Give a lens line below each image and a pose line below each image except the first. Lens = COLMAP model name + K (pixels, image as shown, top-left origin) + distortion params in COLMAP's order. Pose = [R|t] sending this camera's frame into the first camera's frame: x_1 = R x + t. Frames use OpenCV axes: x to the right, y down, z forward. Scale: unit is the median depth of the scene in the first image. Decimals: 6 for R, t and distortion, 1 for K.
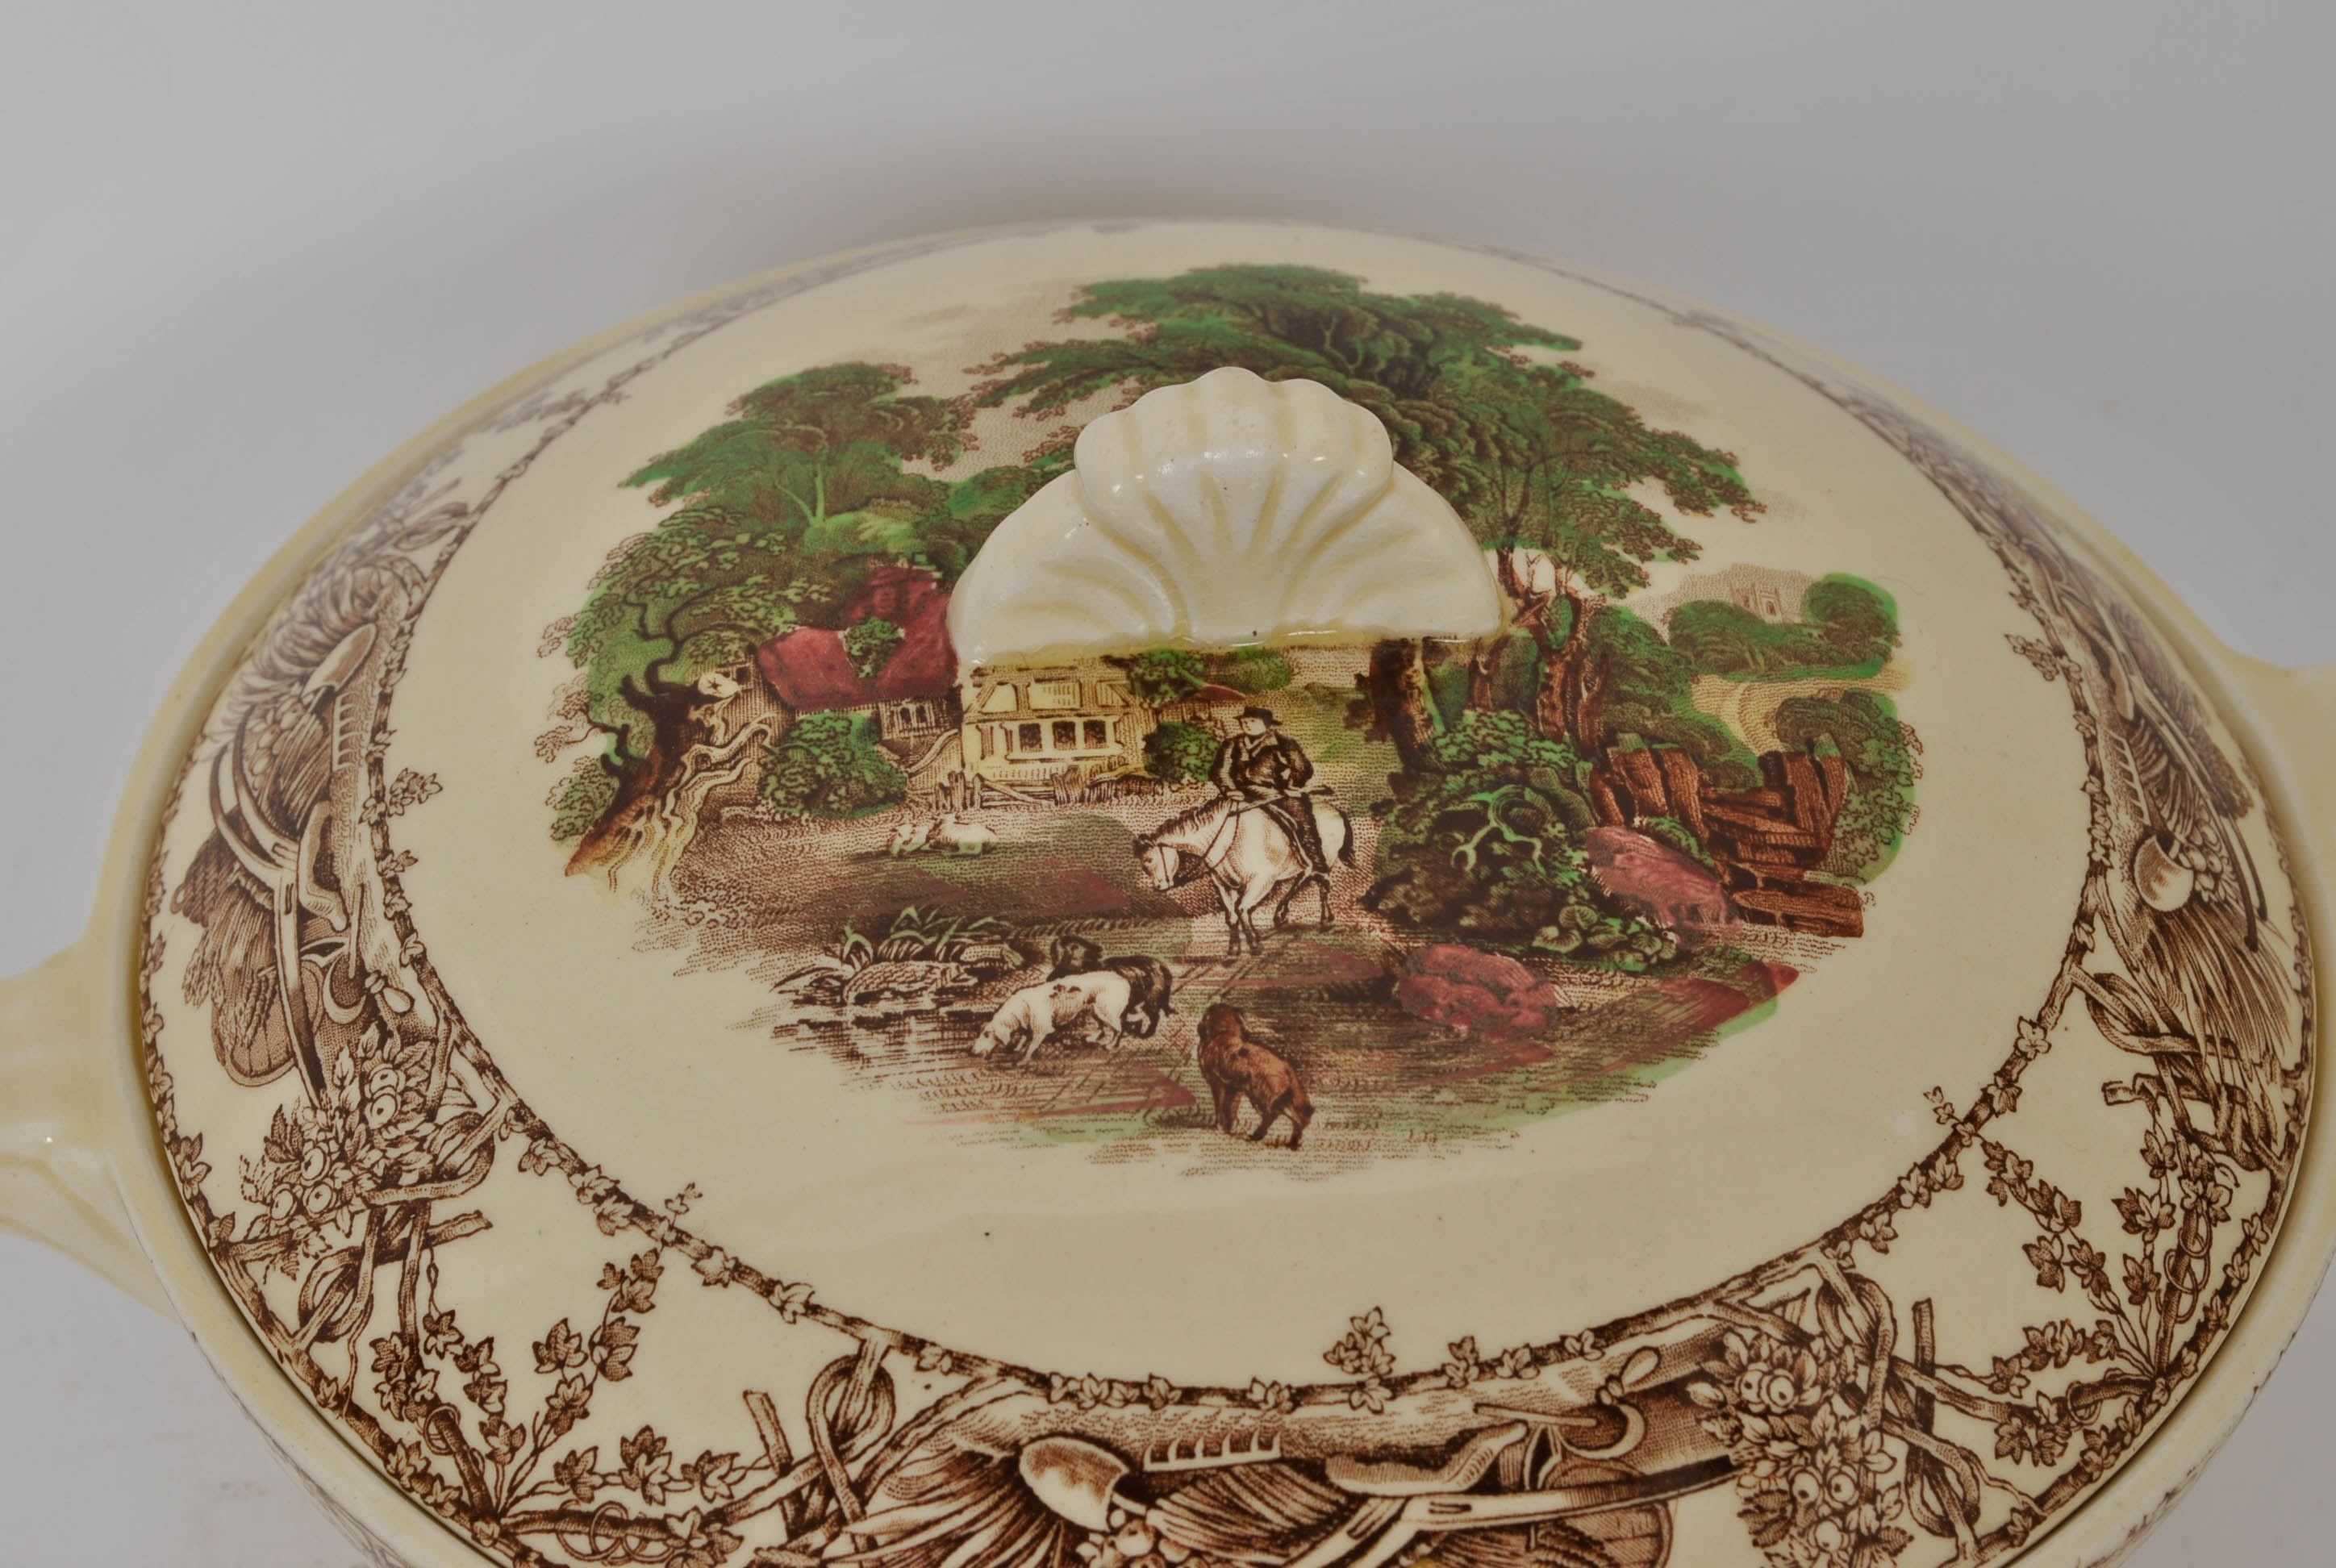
lens RADIAL K [[5289.8, 0, 1171.3], [0, 5289.8, 788.6], [0, 0, 1]] dist [0.028066, 0.000000]
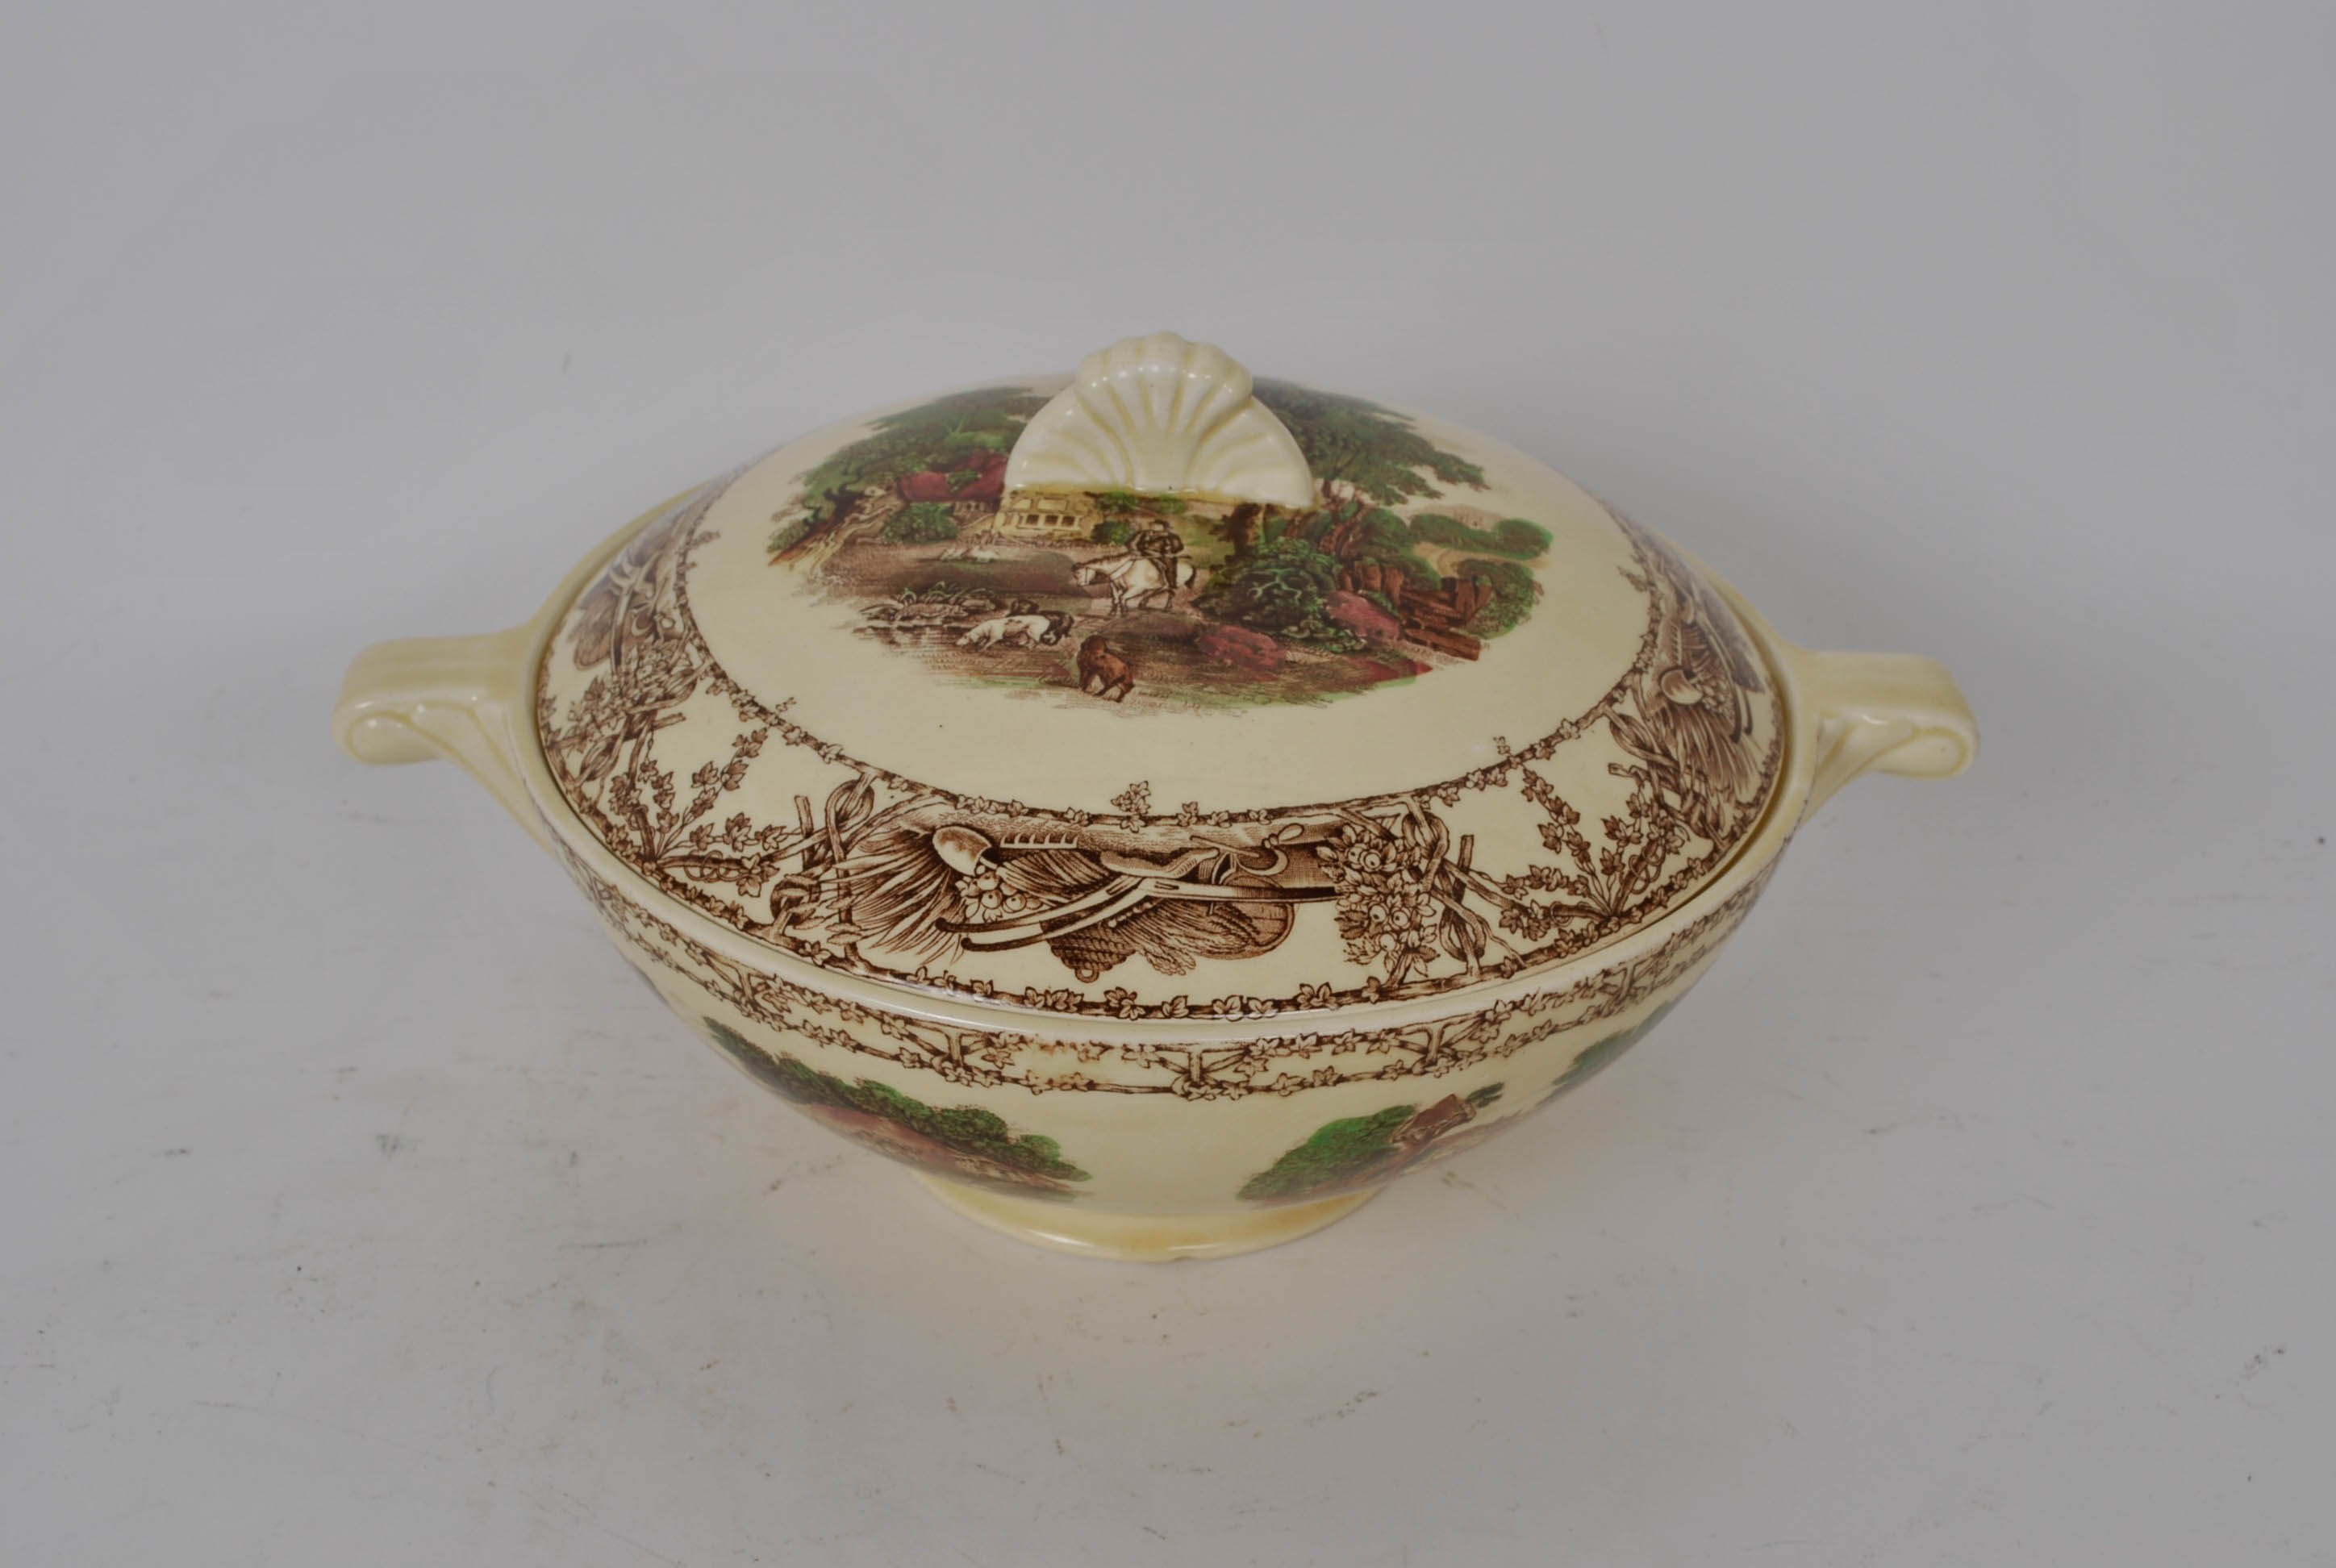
lens RADIAL K [[3624.4, 0, 1165.6], [0, 3624.4, 778.6], [0, 0, 1]] dist [-0.013845, 0.000000]
pose [[0.982061, 0.099974, -0.159880, 0.232643], [-0.132646, 0.968895, -0.208922, 0.340312], [0.134020, 0.226382, 0.964775, -0.163749]]
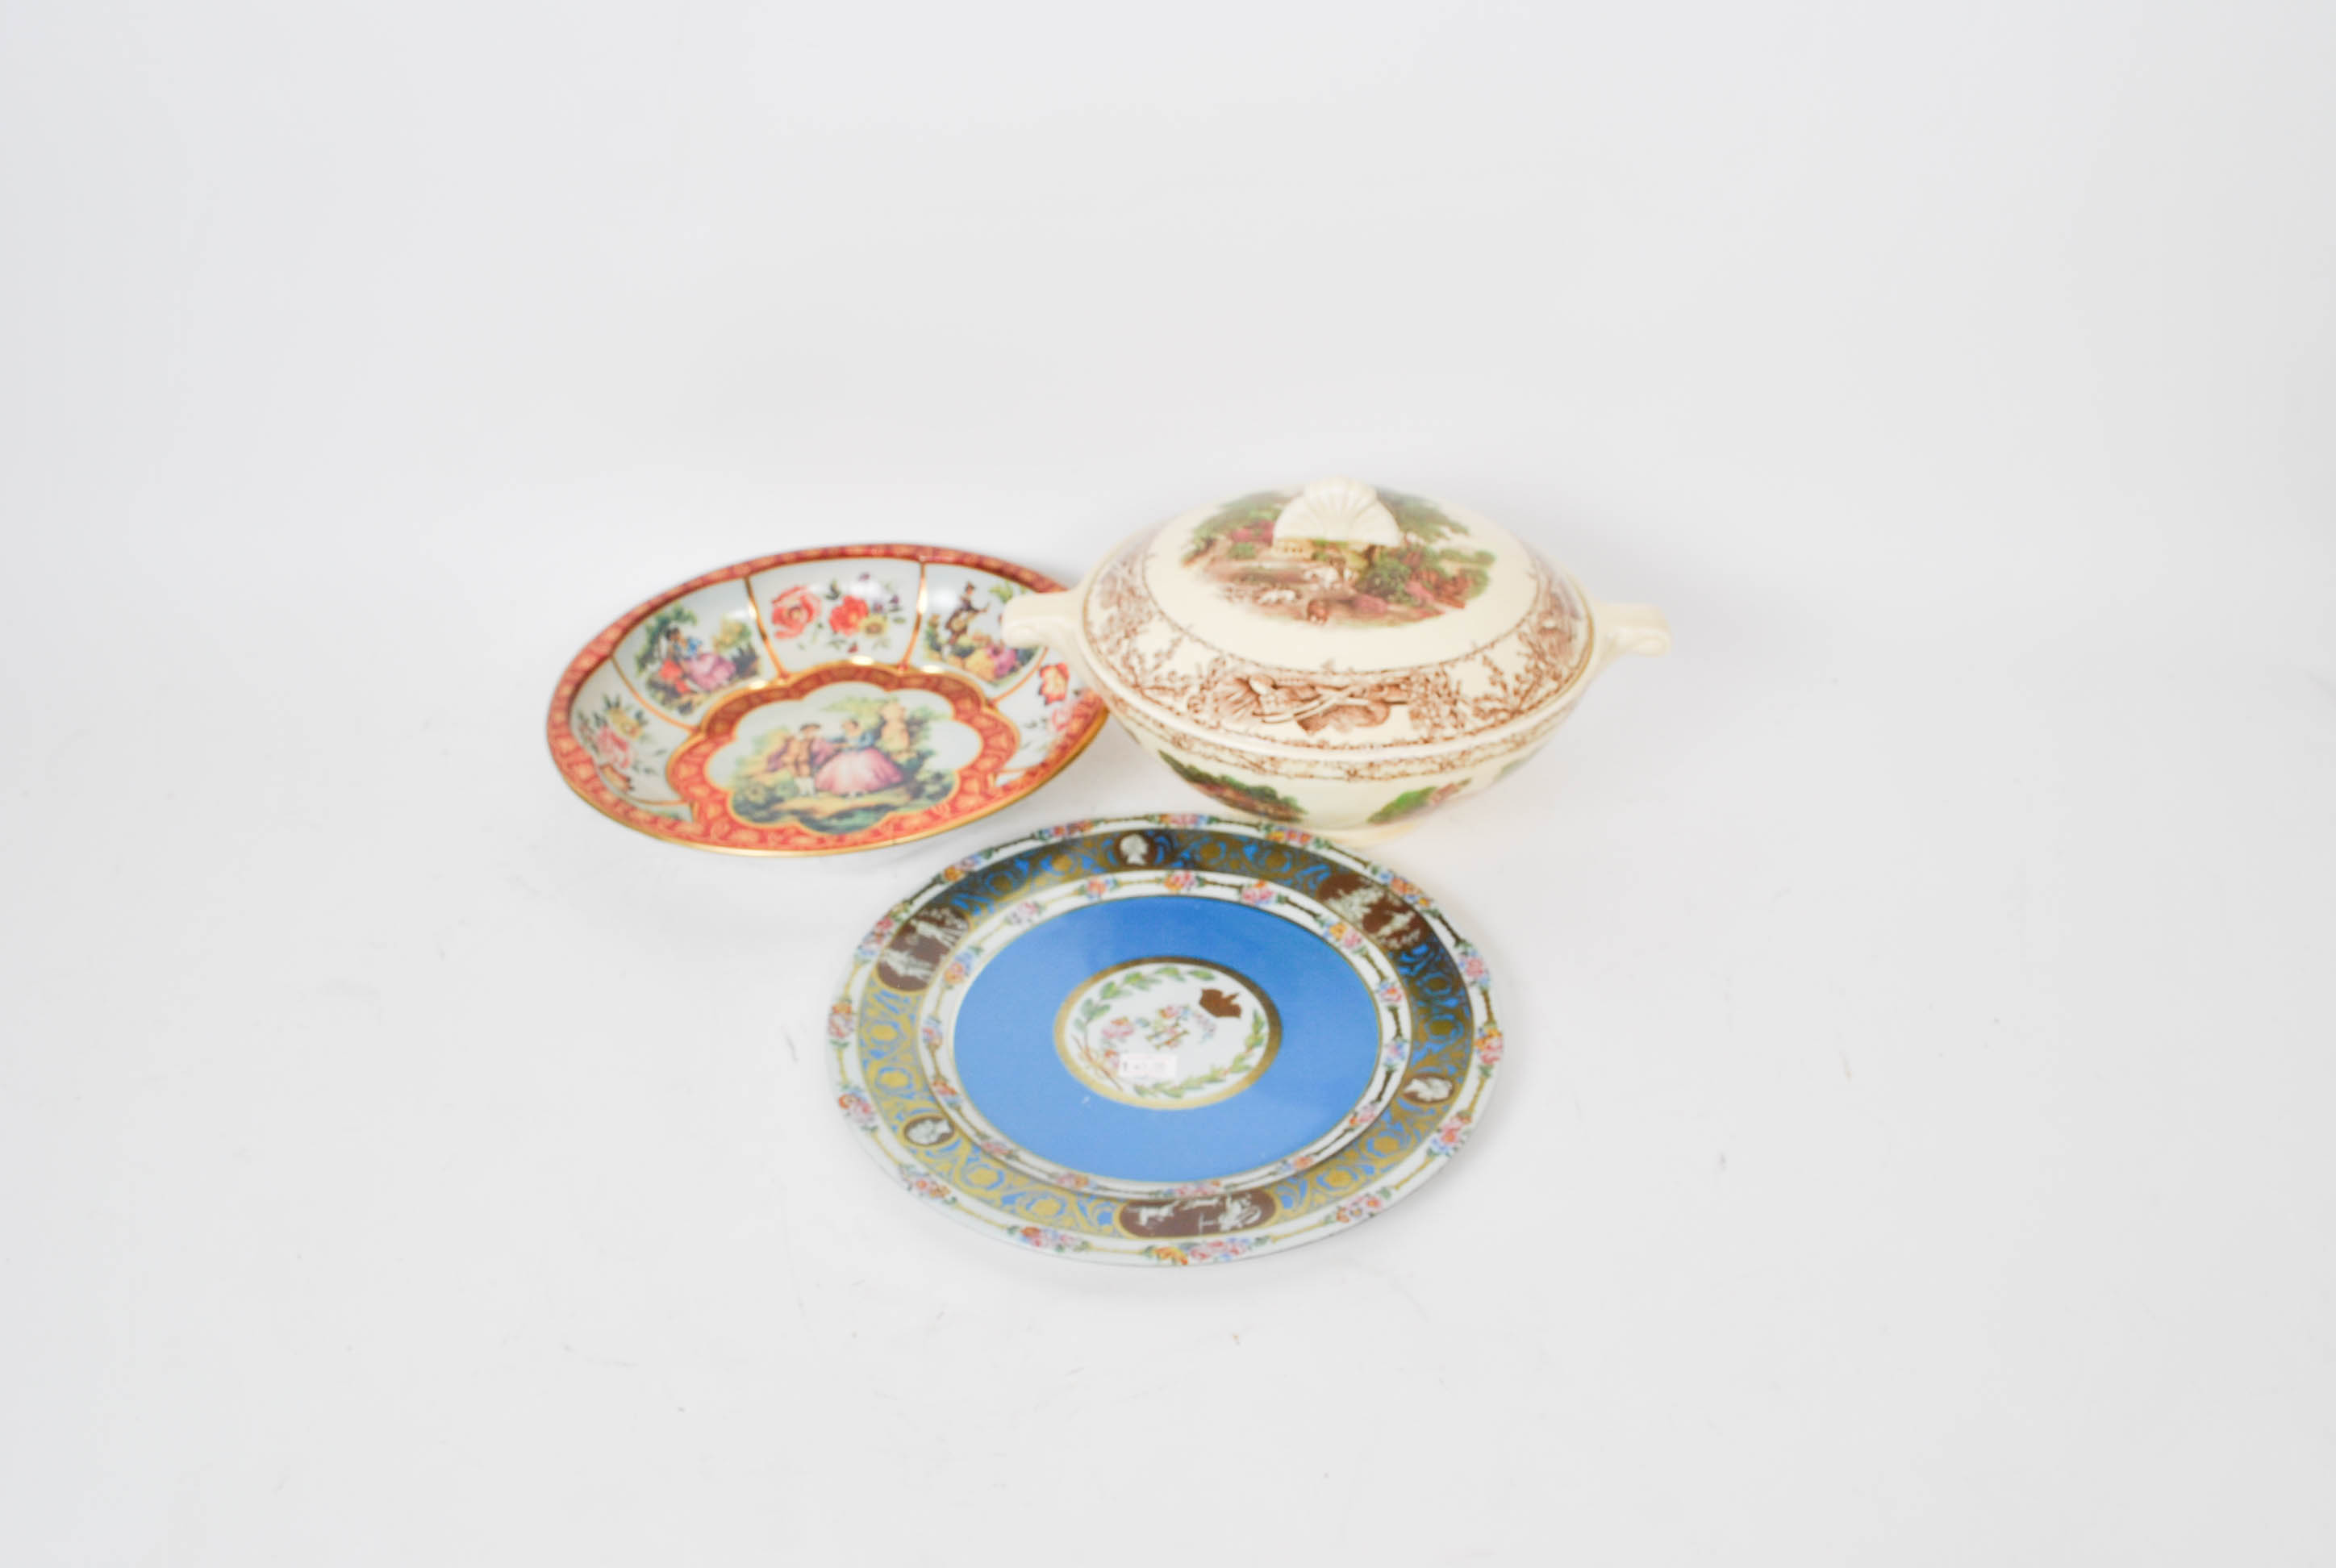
lens RADIAL K [[2088.1, 0, 1165.7], [0, 2088.1, 781.7], [0, 0, 1]] dist [-0.079355, -0.003301]
pose [[0.969051, 0.121611, -0.214829, 0.288328], [-0.150819, 0.980599, -0.125217, 0.434848], [0.195433, 0.153742, 0.968591, -0.720534]]
